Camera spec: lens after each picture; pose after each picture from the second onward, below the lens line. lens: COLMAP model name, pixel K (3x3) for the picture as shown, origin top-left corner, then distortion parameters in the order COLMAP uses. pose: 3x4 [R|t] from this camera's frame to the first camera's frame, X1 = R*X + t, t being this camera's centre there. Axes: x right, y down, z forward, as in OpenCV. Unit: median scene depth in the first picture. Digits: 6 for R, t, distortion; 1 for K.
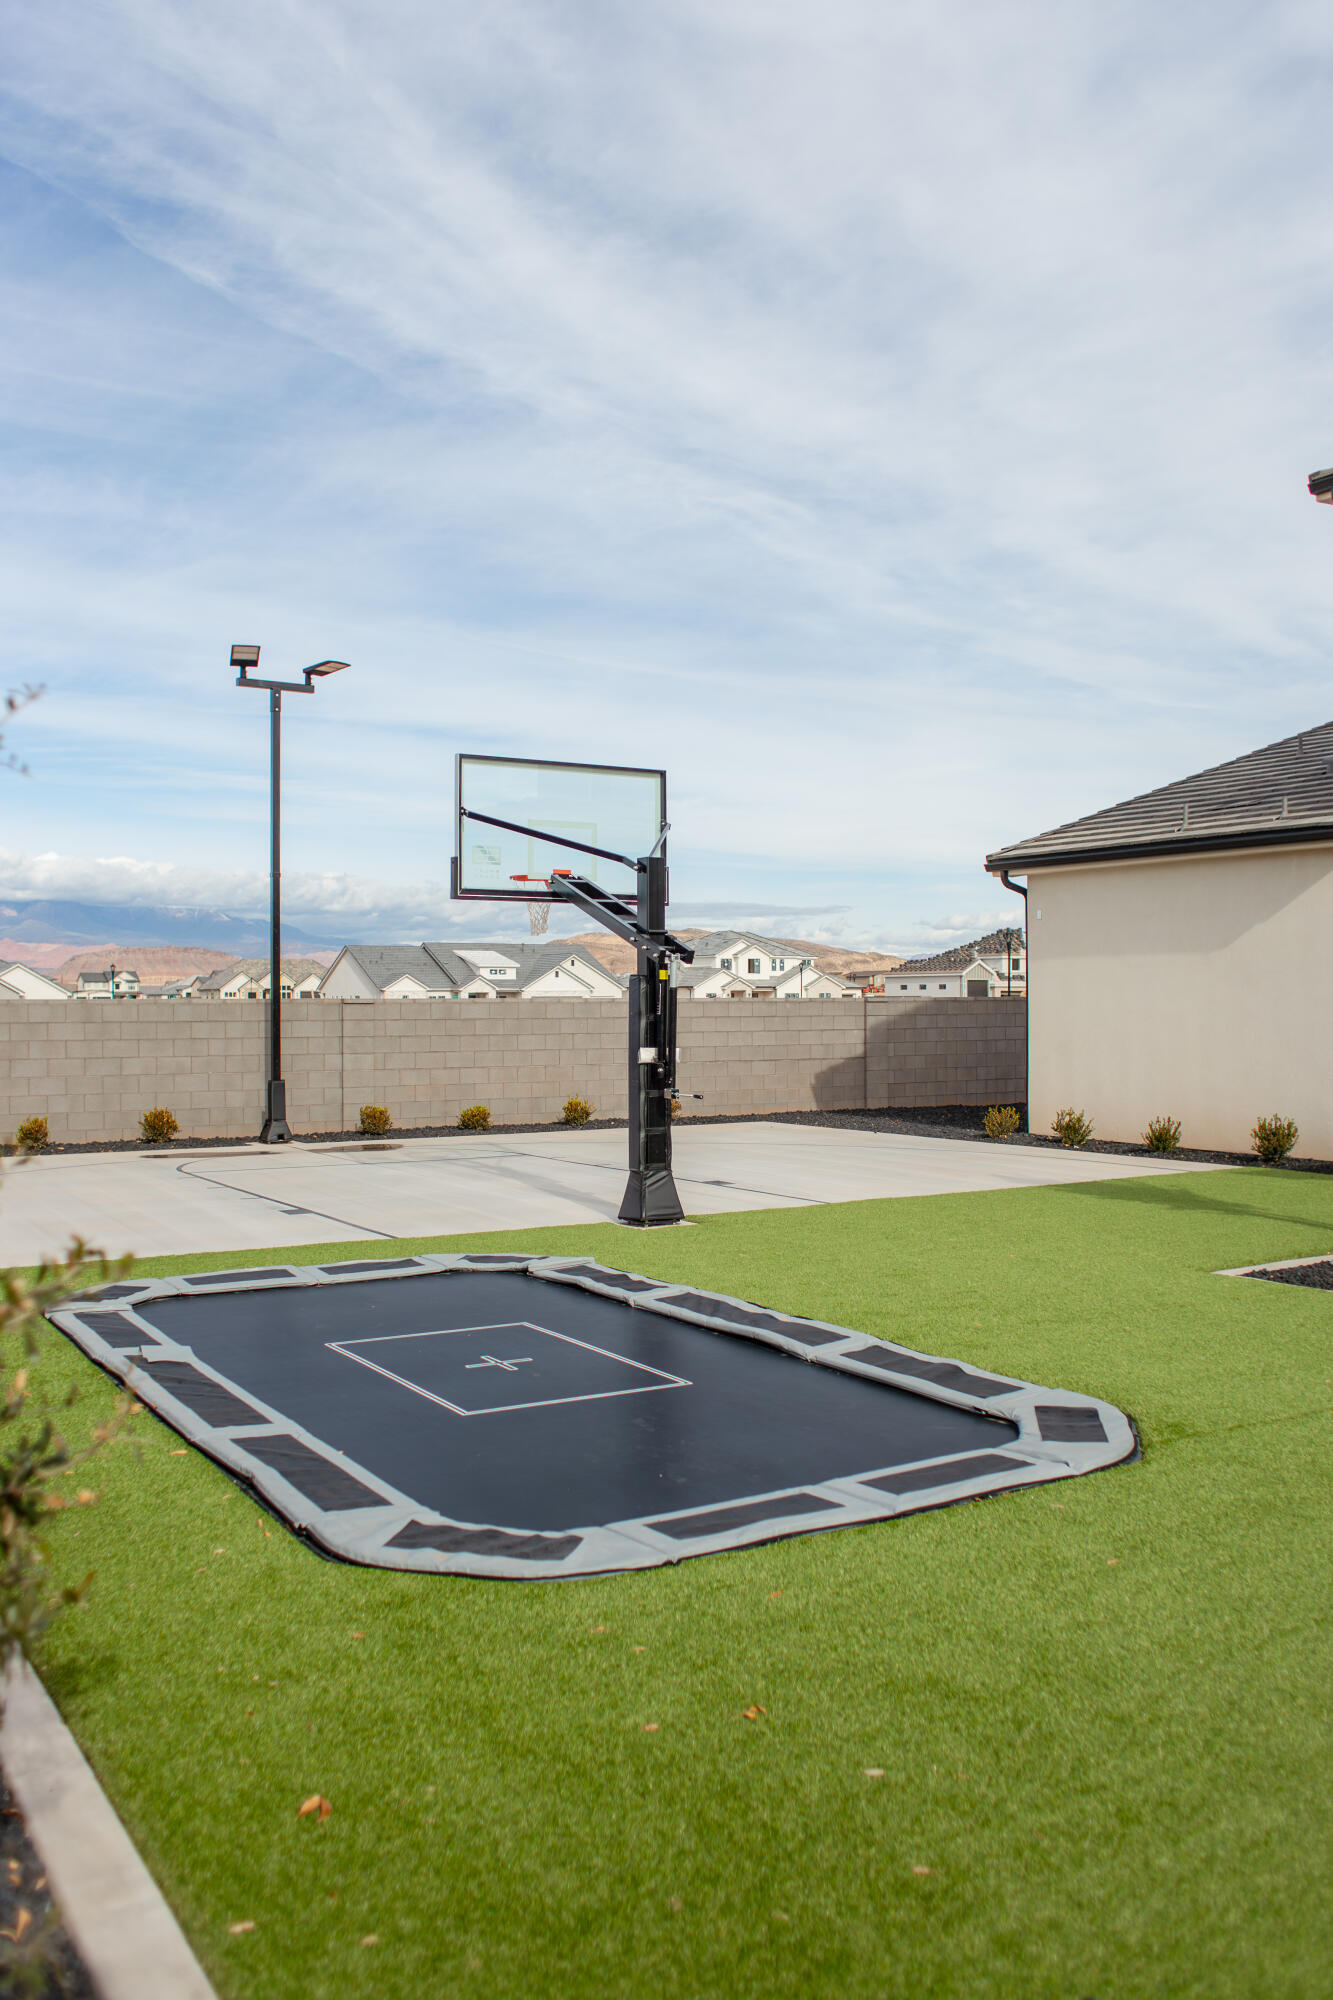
lens RADIAL K [[1617.1, 0, 686.9], [0, 1617.1, 944.0], [0, 0, 1]] dist [-0.089274, 0.111666]
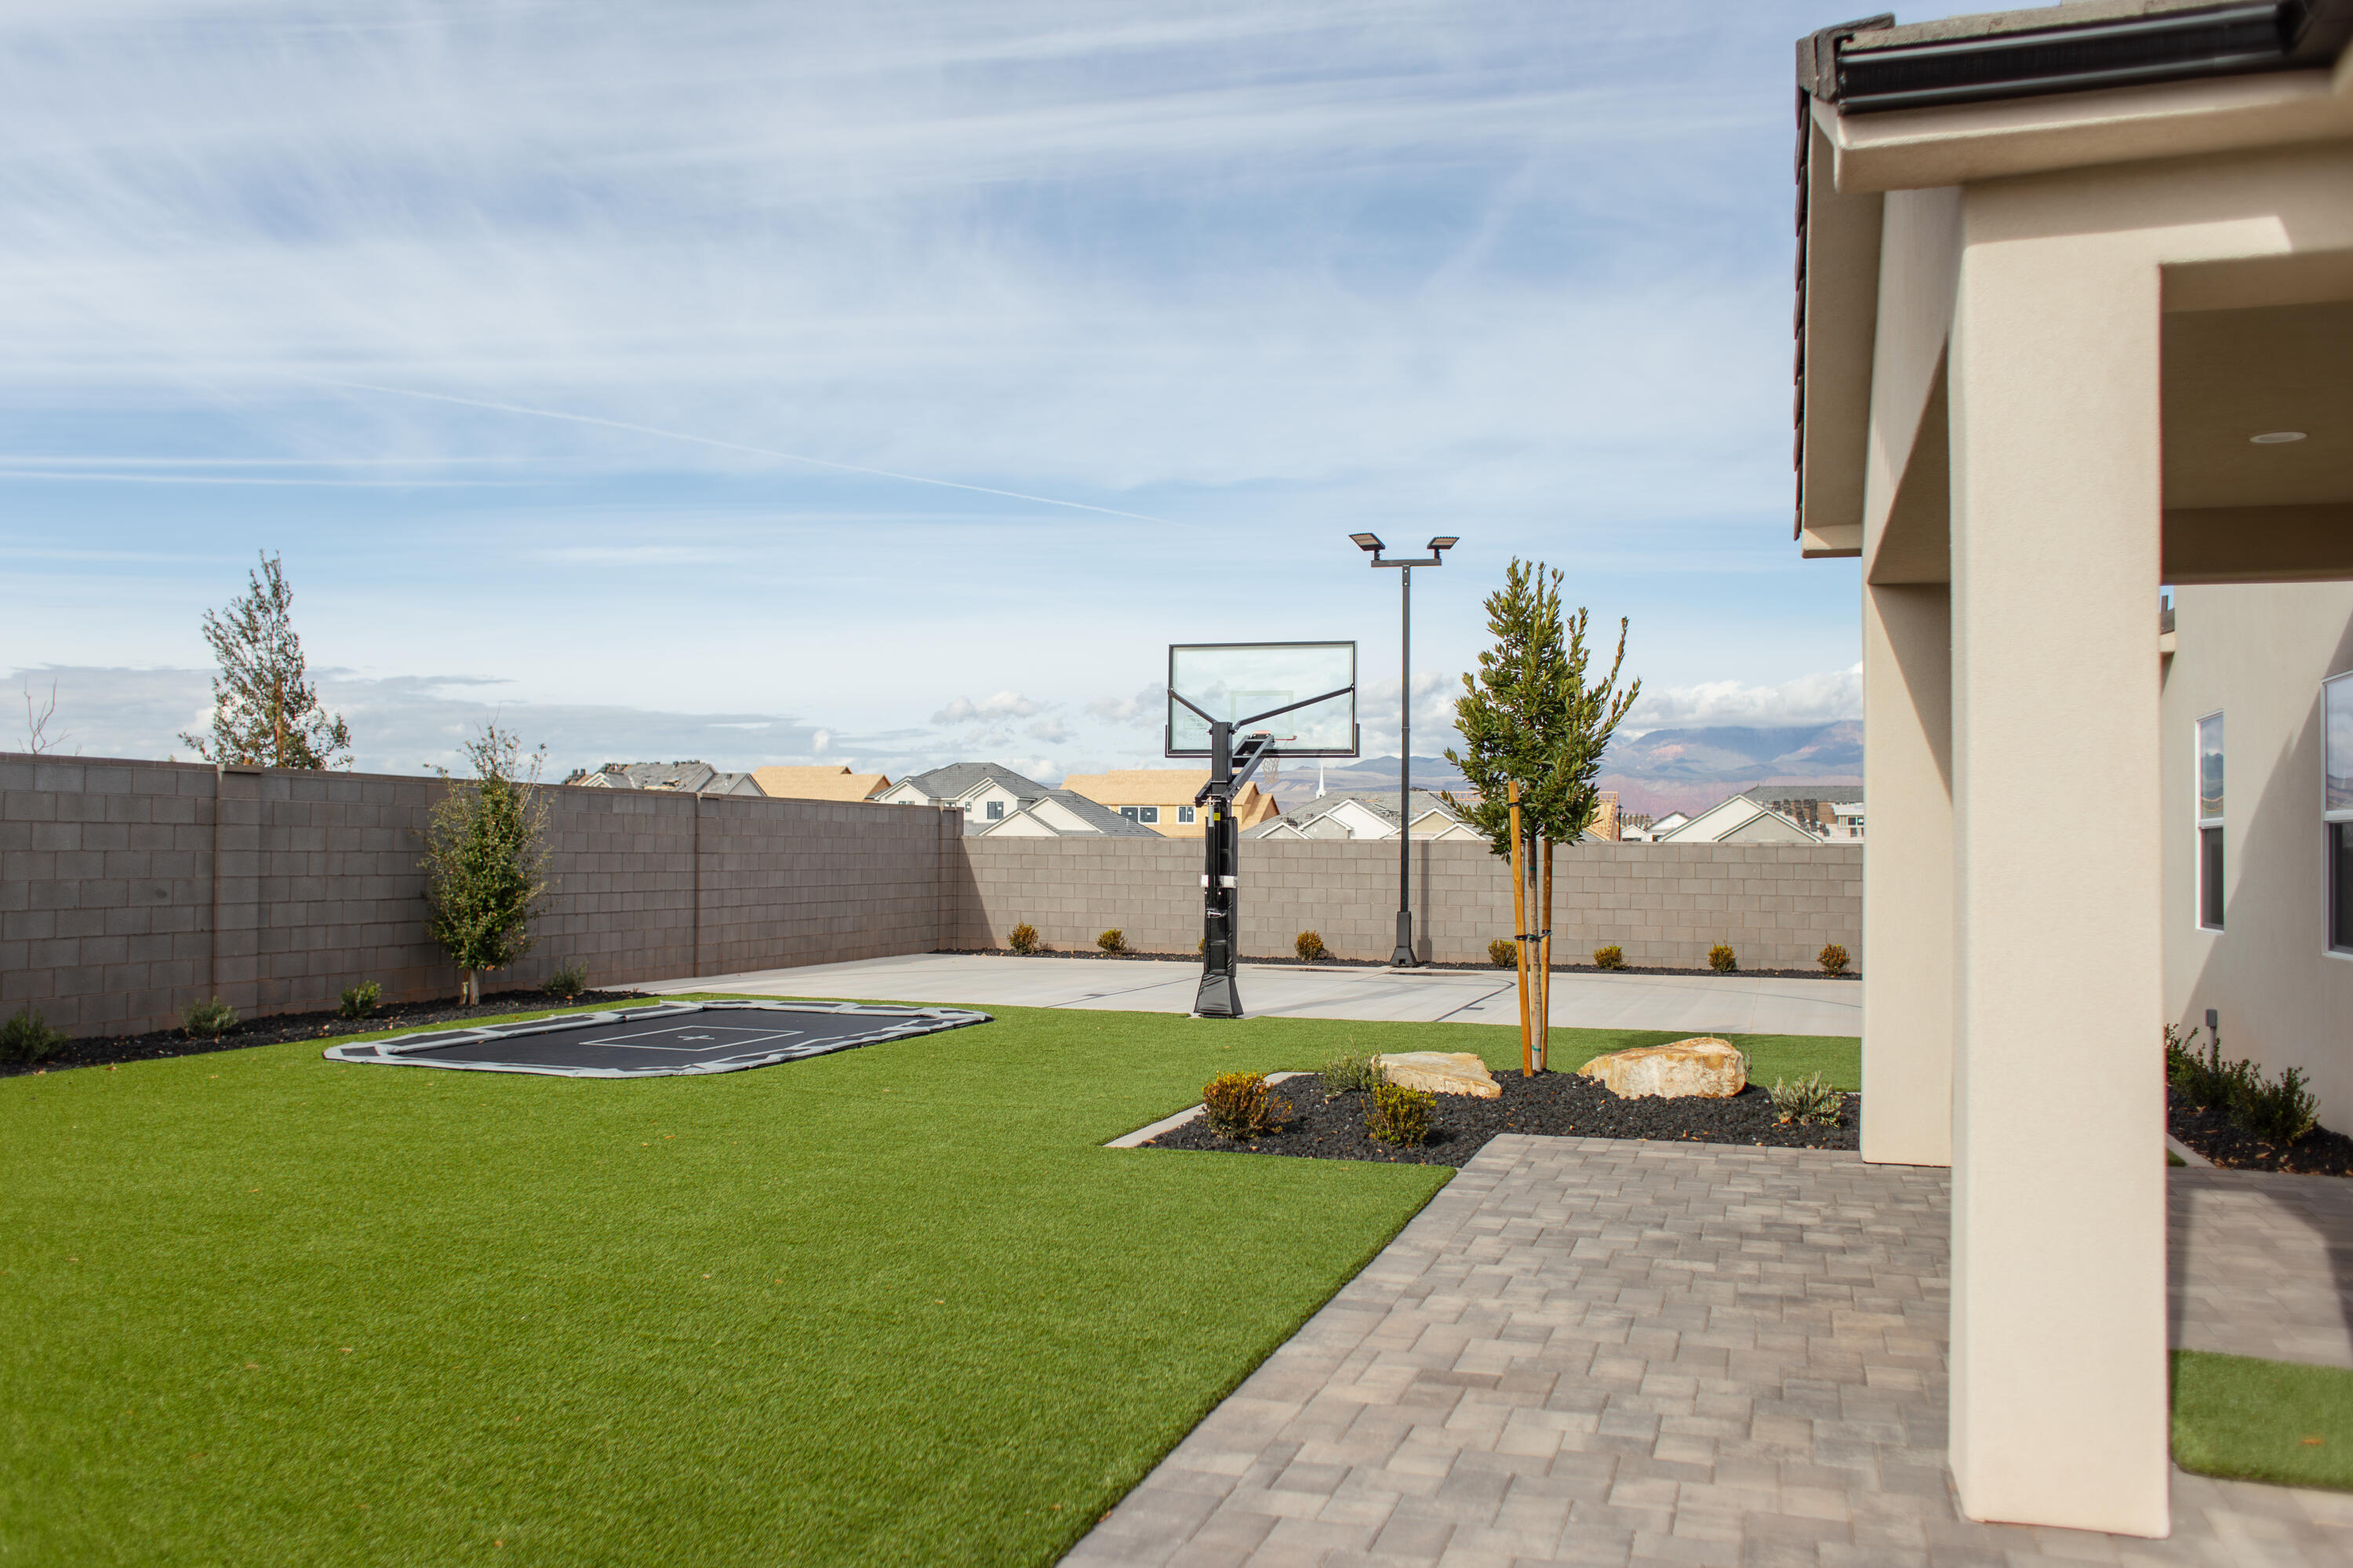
lens RADIAL K [[1929.3, 0, 1209.5], [0, 1929.3, 787.7], [0, 0, 1]] dist [-0.066181, -0.001401]
pose [[0.638606, -0.015047, -0.769387, 0.690039], [0.015337, 0.999859, -0.006825, 0.004450], [0.769381, -0.007442, 0.638746, 0.025104]]
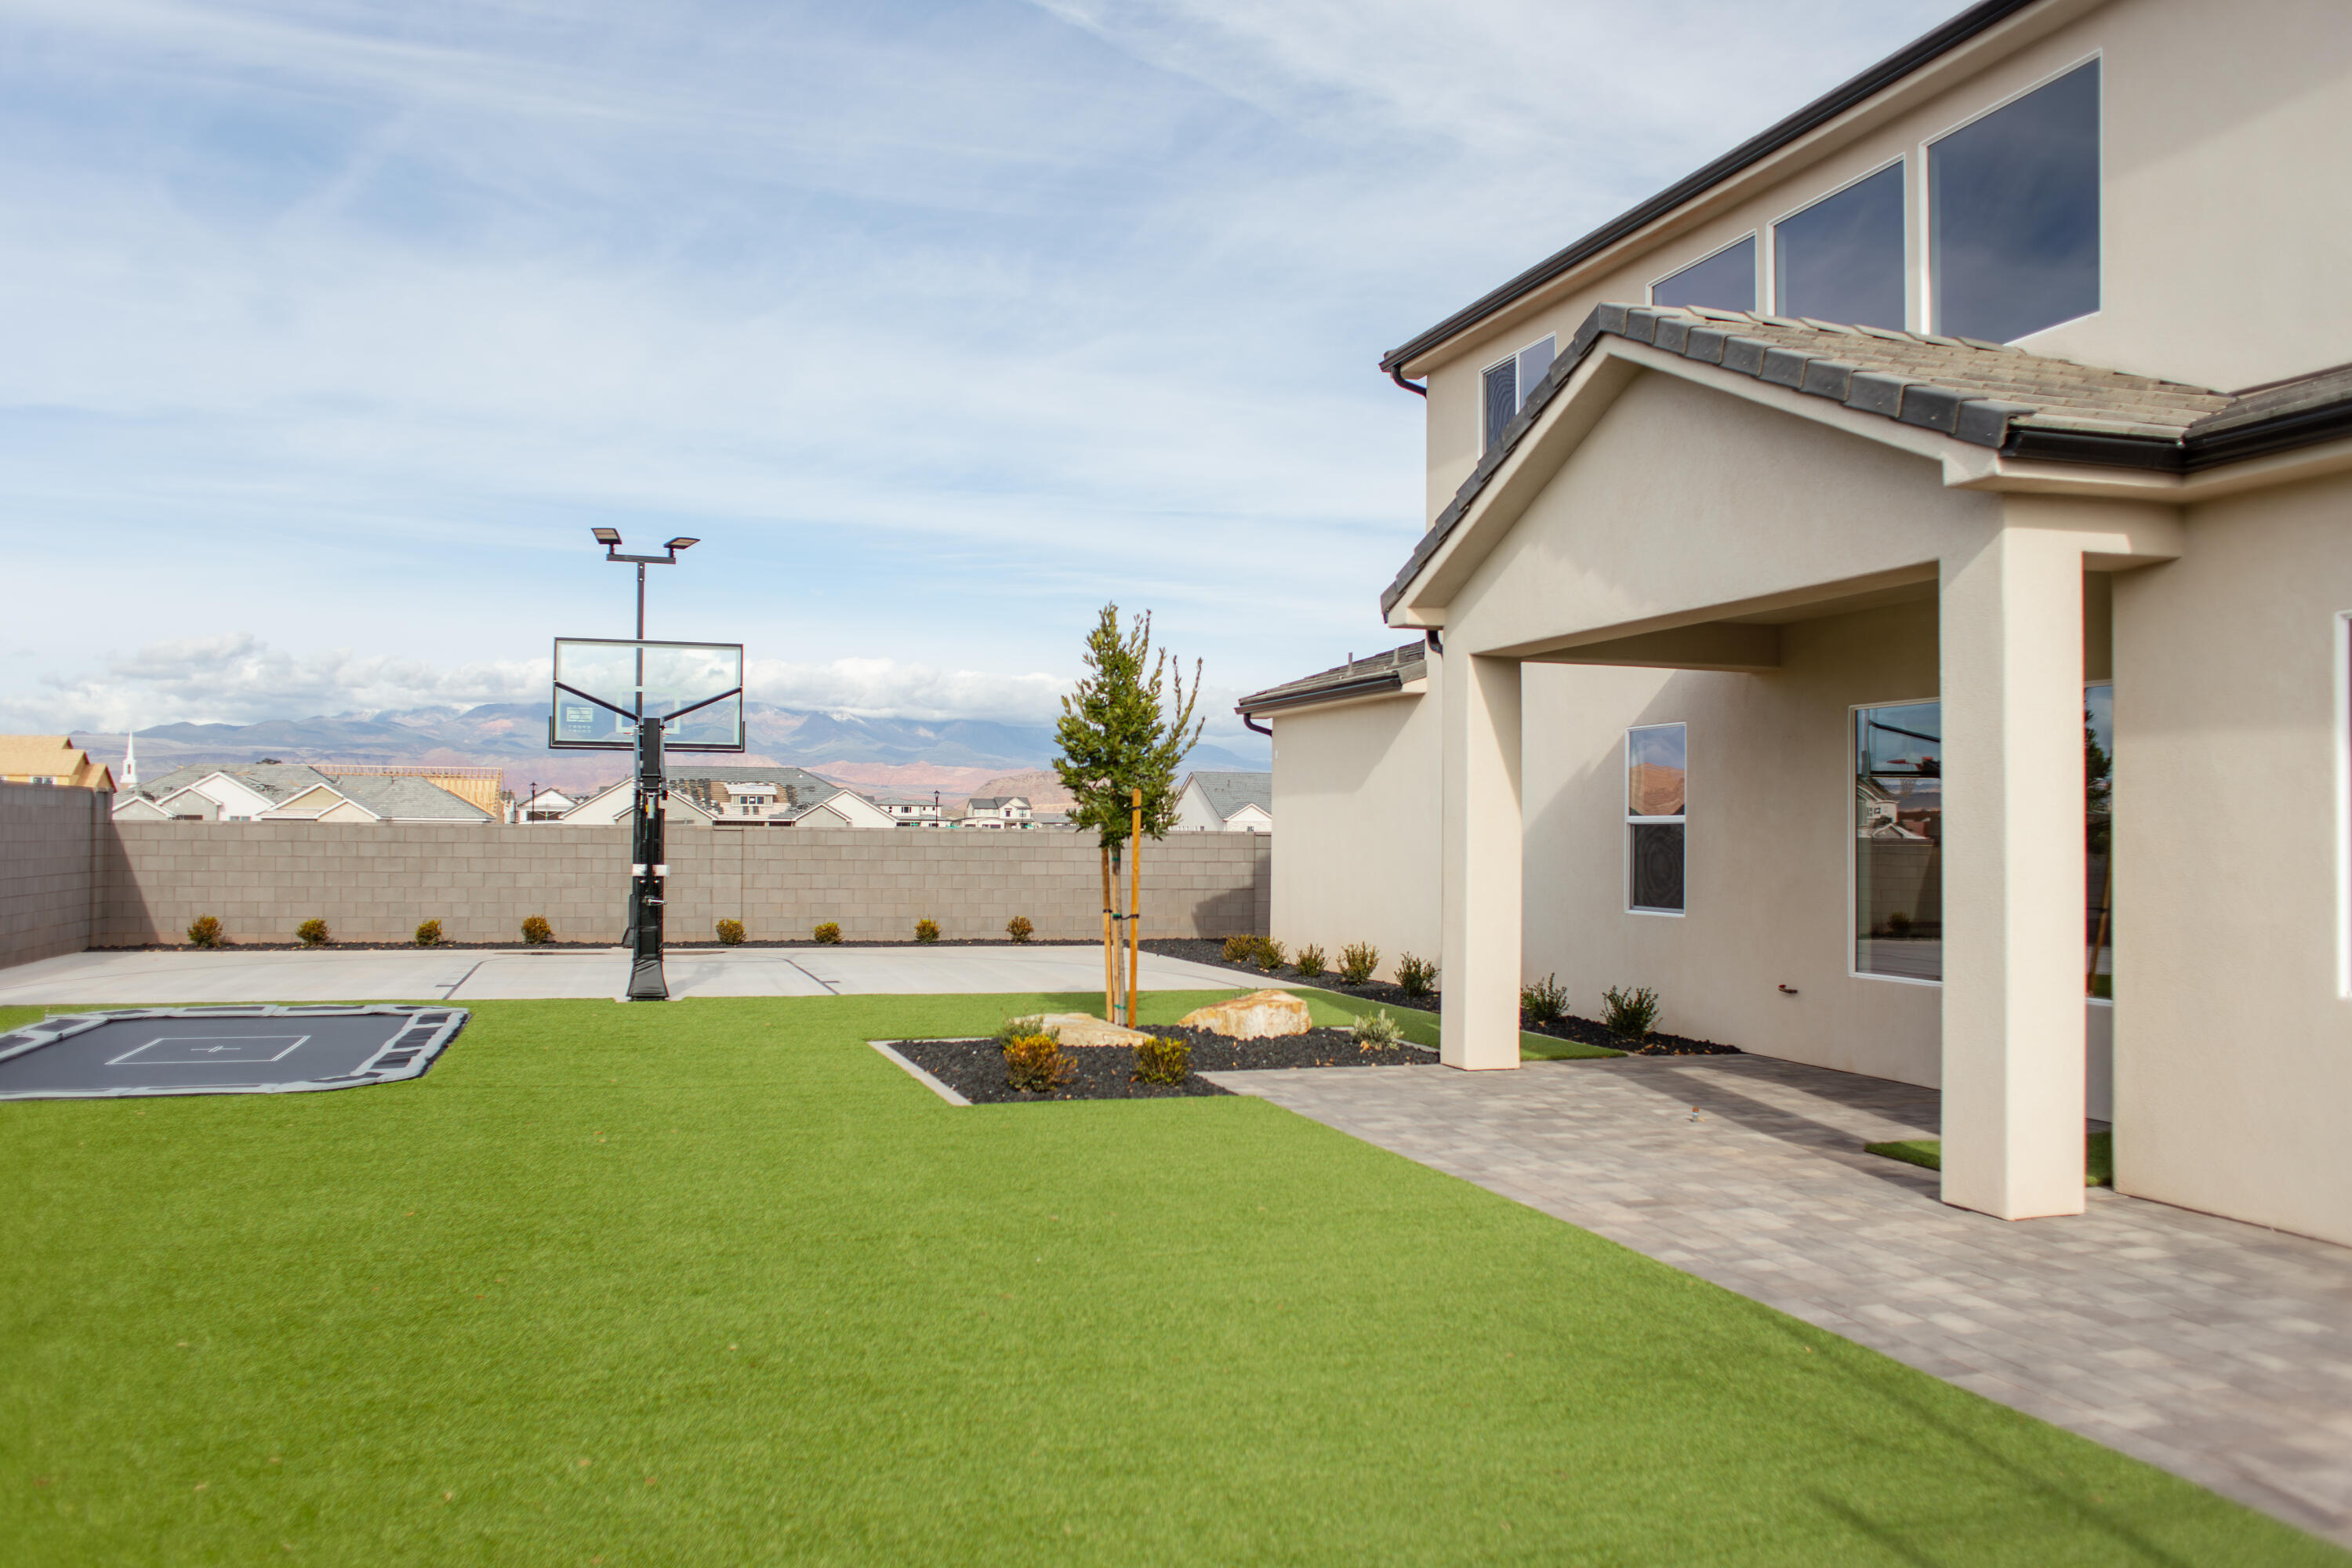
lens RADIAL K [[1901.7, 0, 1176.0], [0, 1901.7, 784.0], [0, 0, 1]] dist [-0.089274, 0.111666]
pose [[0.965626, 0.004549, -0.259897, 0.476795], [-0.002220, 0.999955, 0.009252, -0.009832], [0.259928, -0.008357, 0.965592, -0.231245]]
